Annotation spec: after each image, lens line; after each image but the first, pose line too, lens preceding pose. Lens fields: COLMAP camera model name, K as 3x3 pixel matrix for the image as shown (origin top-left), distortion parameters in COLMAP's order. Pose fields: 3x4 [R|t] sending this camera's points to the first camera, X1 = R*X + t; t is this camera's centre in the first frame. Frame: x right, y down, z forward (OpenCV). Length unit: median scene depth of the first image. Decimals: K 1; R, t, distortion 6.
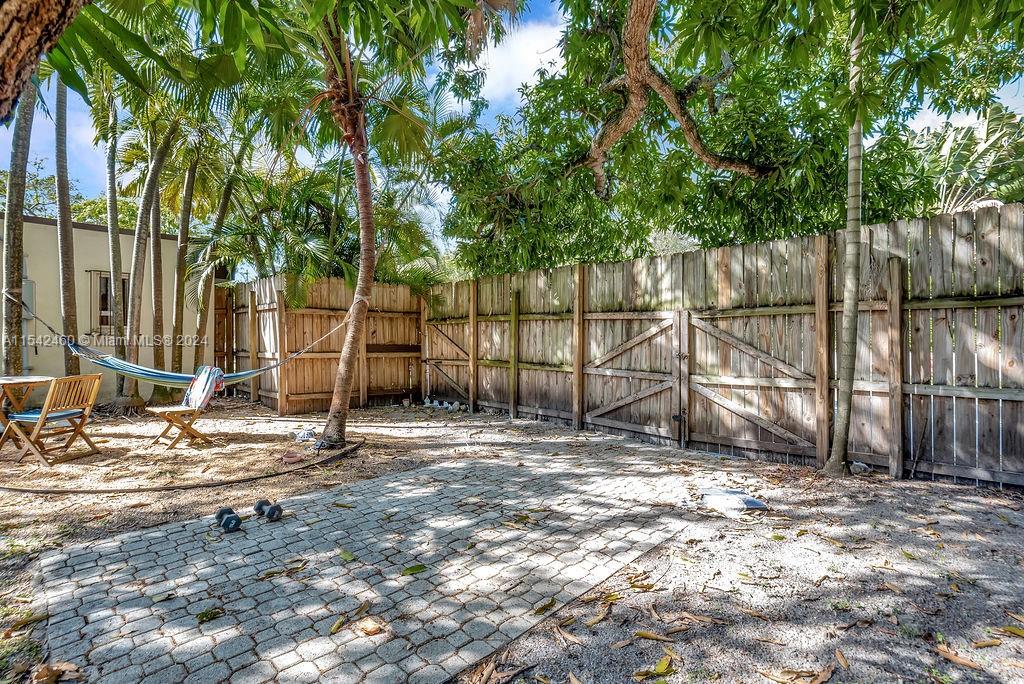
lens RADIAL K [[475.1, 0, 512.4], [0, 475.1, 334.7], [0, 0, 1]] dist [-0.000171, -0.000376]
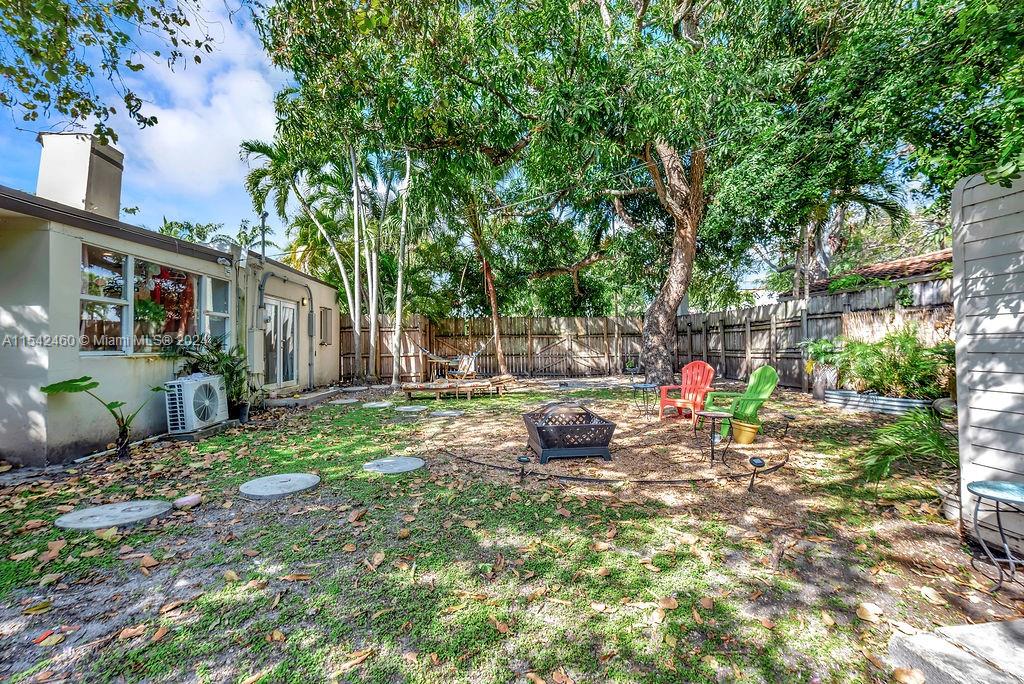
lens RADIAL K [[451.3, 0, 512.0], [0, 451.3, 342.0], [0, 0, 1]] dist [-0.001996, -0.000329]
pose [[0.674456, -0.002137, 0.738312, -1.834843], [0.005464, 0.999983, -0.002097, -0.001459], [-0.738295, 0.005448, 0.674456, -0.666827]]
